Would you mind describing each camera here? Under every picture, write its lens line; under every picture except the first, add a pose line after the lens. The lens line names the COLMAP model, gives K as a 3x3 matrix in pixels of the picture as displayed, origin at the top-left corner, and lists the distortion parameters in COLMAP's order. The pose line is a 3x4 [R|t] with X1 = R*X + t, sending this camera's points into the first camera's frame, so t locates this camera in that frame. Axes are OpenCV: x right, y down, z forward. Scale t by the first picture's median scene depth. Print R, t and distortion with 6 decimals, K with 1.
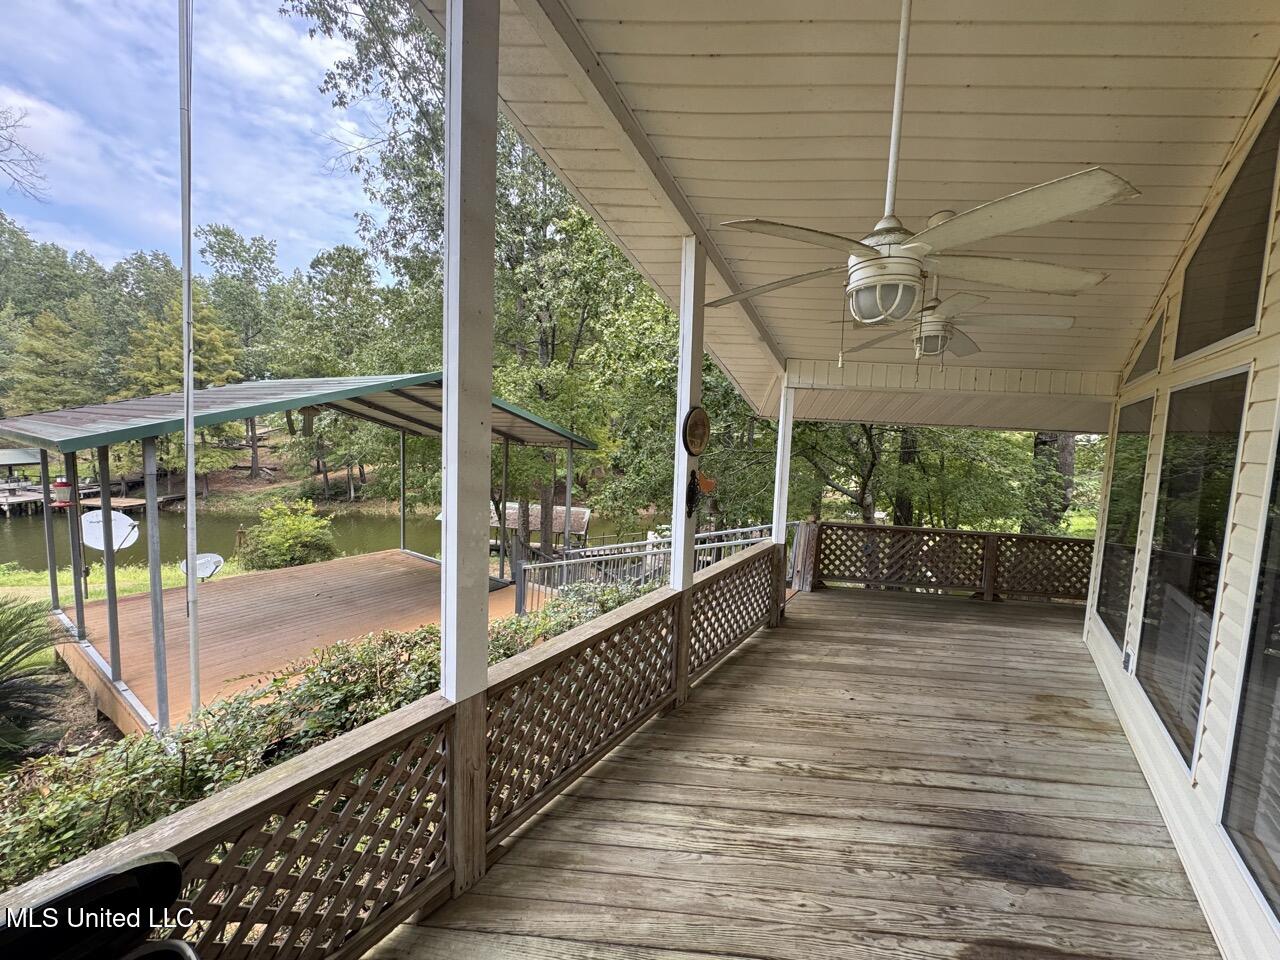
lens RADIAL K [[509.7, 0, 639.5], [0, 509.7, 479.3], [0, 0, 1]] dist [-0.003195, -0.000359]
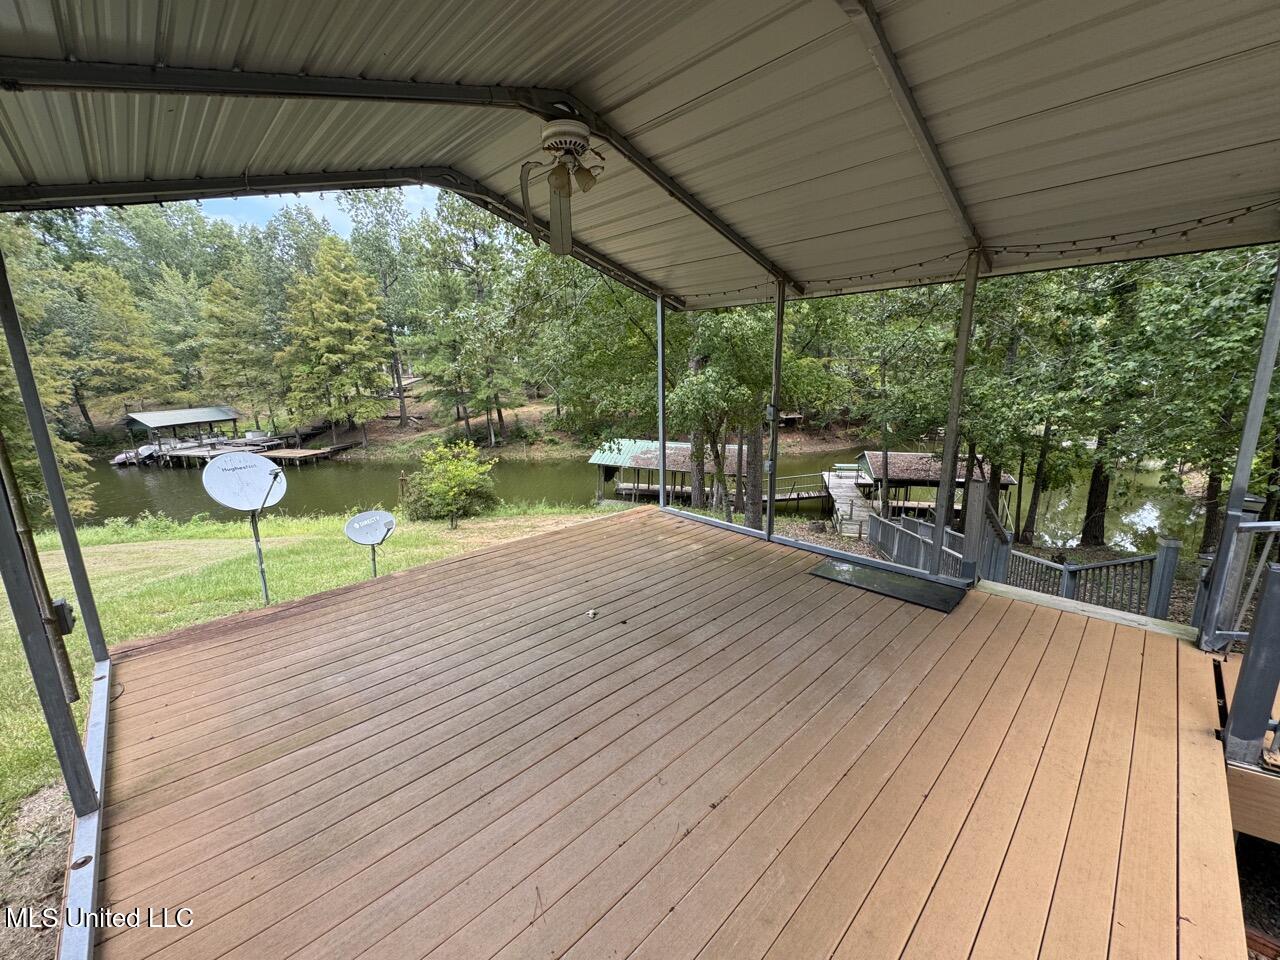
lens RADIAL K [[509.7, 0, 640.9], [0, 509.7, 480.4], [0, 0, 1]] dist [-0.003195, -0.000359]
pose [[0.977608, -0.012396, -0.210071, -0.084356], [0.036483, 0.993131, 0.111178, 0.009392], [0.207250, -0.116353, 0.971344, 0.097675]]
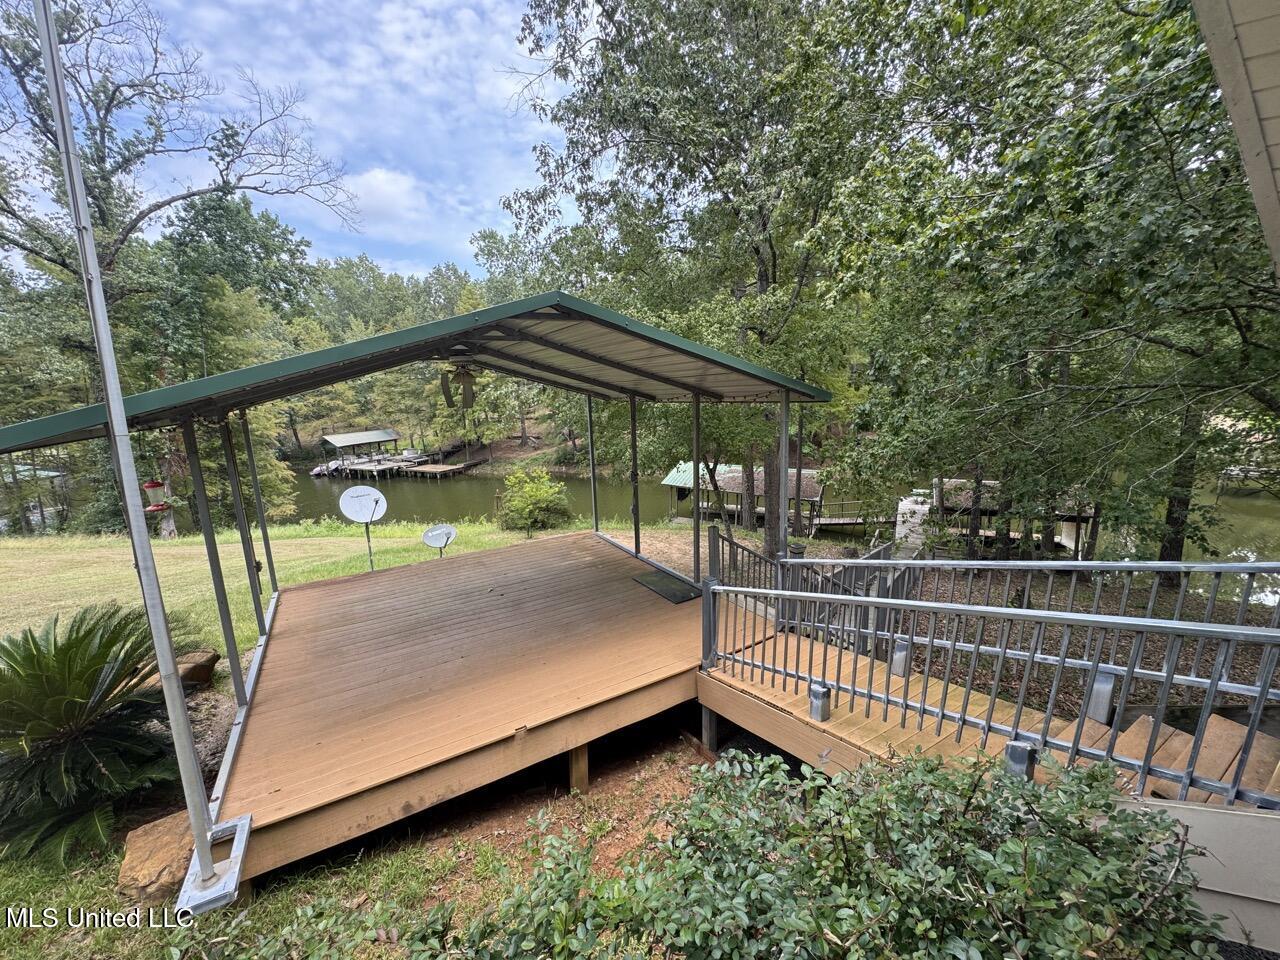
lens RADIAL K [[509.7, 0, 639.7], [0, 509.7, 480.2], [0, 0, 1]] dist [-0.003195, -0.000359]
pose [[0.900988, -0.000936, -0.433842, -0.003960], [0.037498, 0.996423, 0.075725, -0.003084], [0.432219, -0.084495, 0.897801, 0.058362]]
